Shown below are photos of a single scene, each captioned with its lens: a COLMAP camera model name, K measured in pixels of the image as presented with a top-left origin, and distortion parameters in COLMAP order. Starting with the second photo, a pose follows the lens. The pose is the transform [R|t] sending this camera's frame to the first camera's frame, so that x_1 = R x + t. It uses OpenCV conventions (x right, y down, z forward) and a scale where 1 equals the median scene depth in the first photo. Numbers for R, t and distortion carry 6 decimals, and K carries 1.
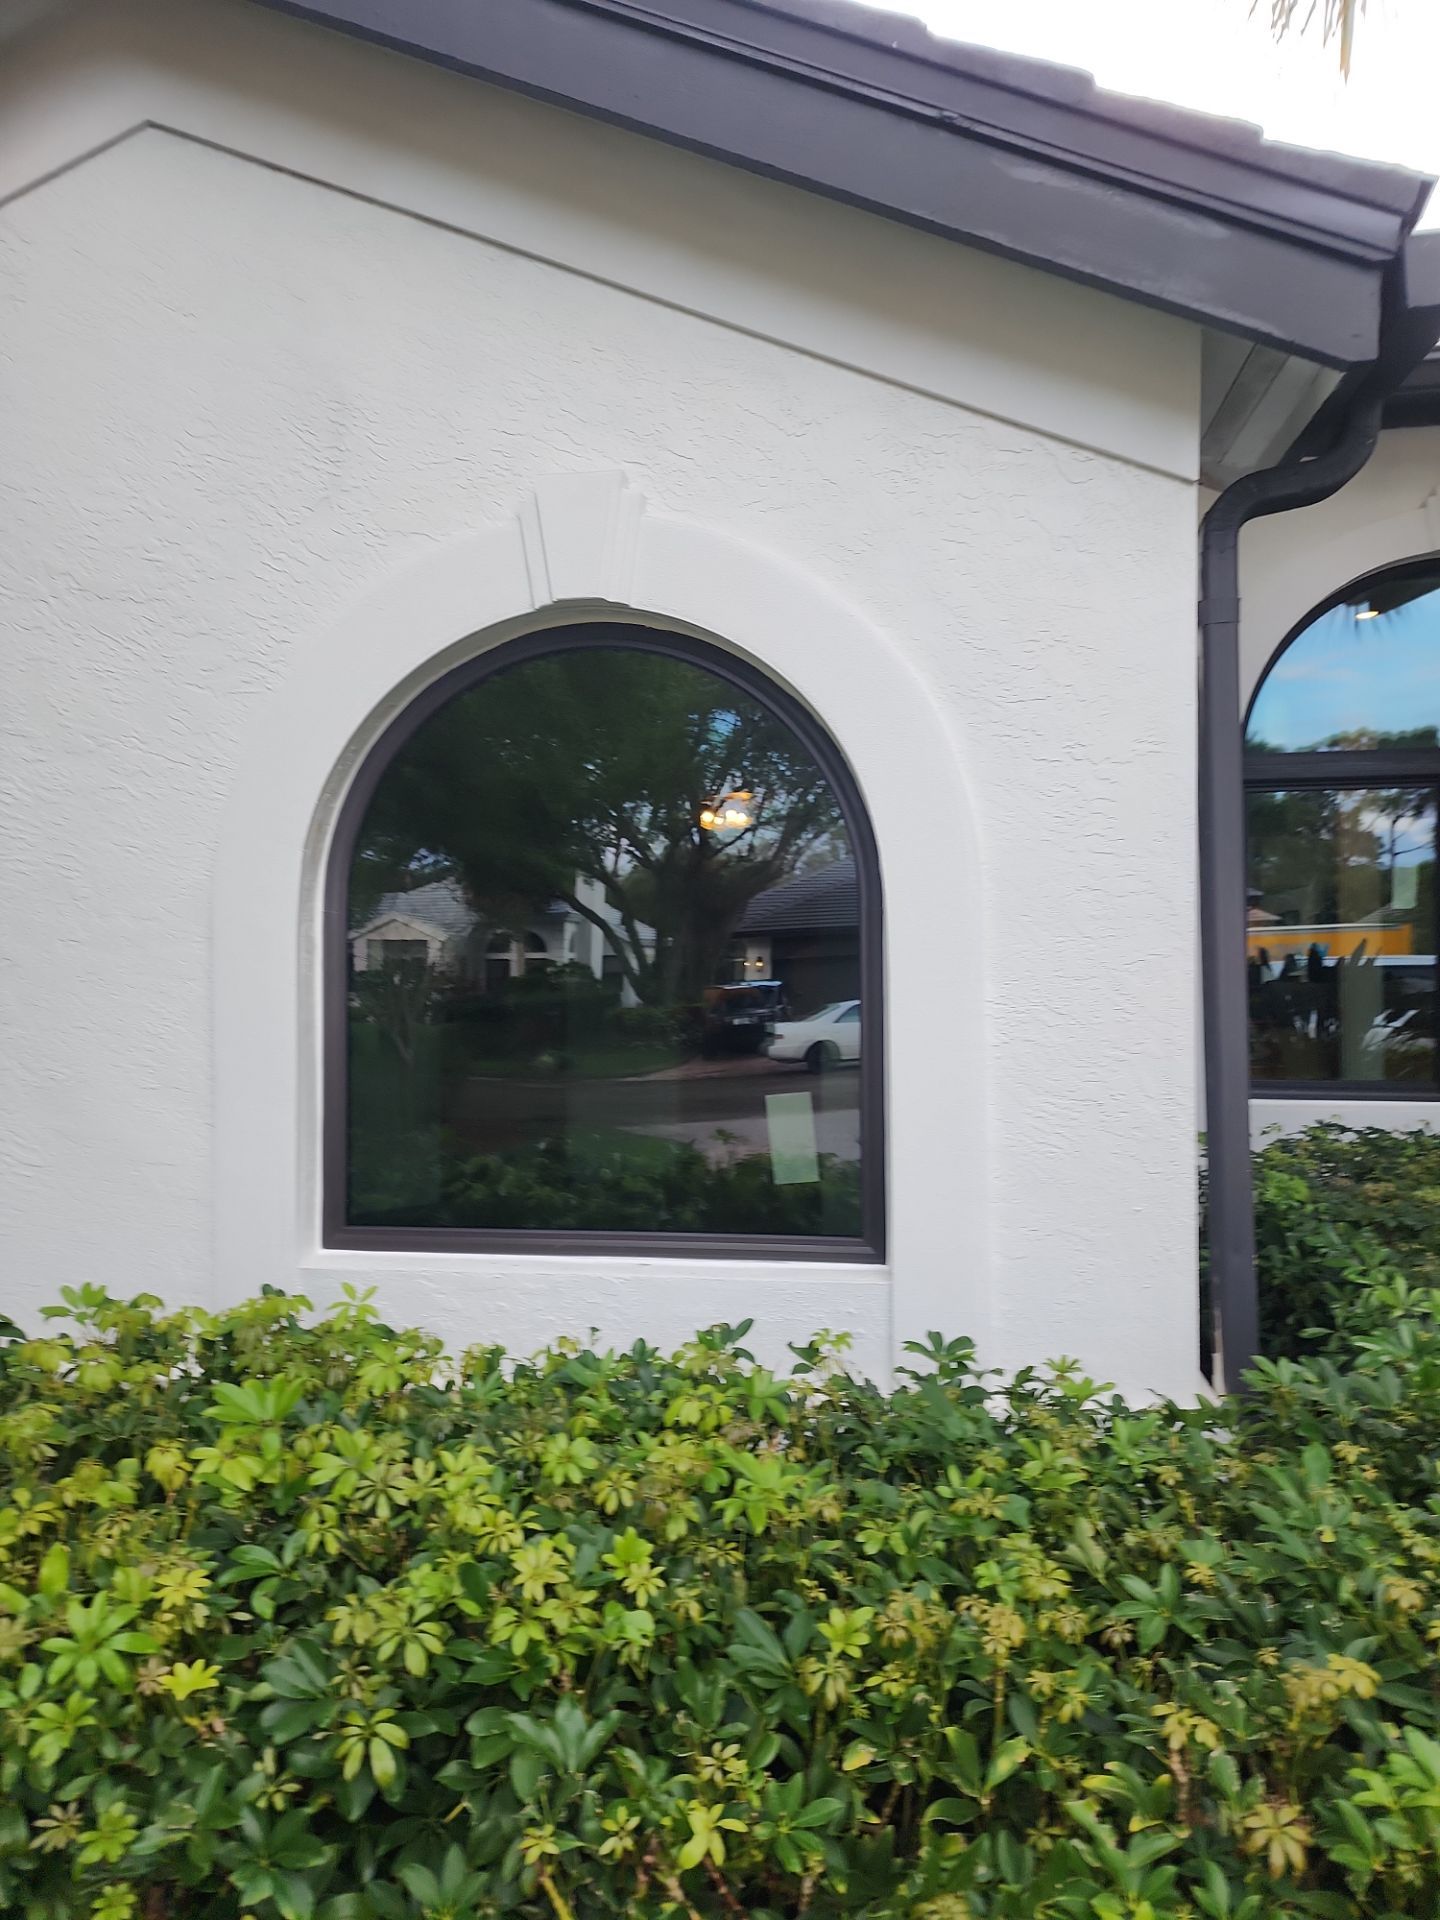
lens RADIAL K [[1269.3, 0, 720.0], [0, 1269.3, 960.0], [0, 0, 1]] dist [0.065517, -0.067187]
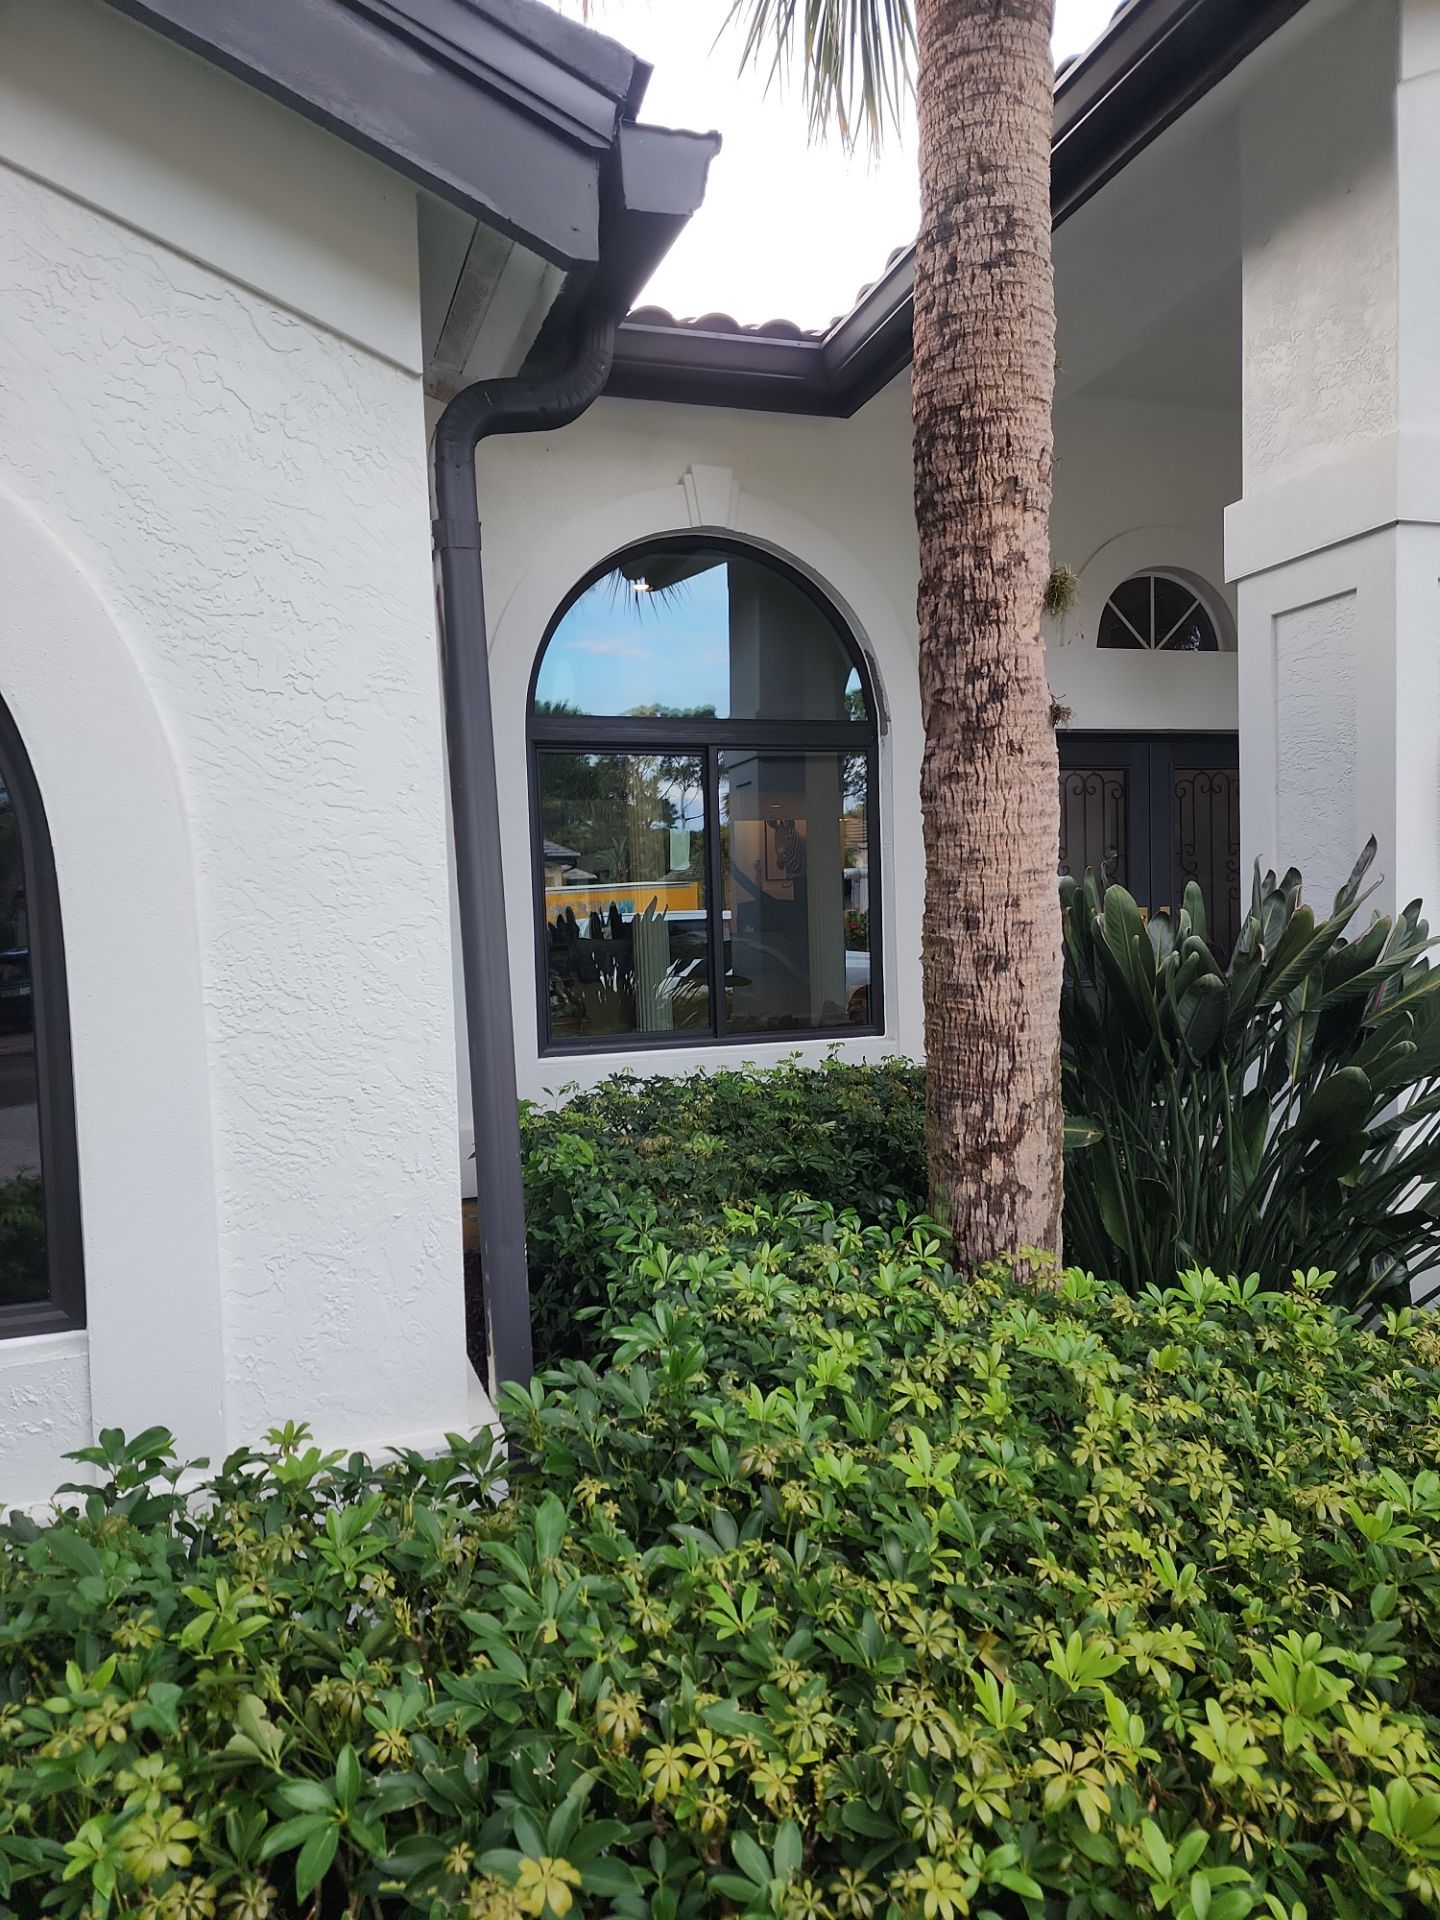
lens RADIAL K [[1269.3, 0, 720.0], [0, 1269.3, 960.0], [0, 0, 1]] dist [0.065517, -0.067187]
pose [[0.874383, -0.042999, 0.483328, 0.108778], [0.028009, 0.998878, 0.038193, -0.007512], [-0.484427, -0.019858, 0.874606, 0.136782]]
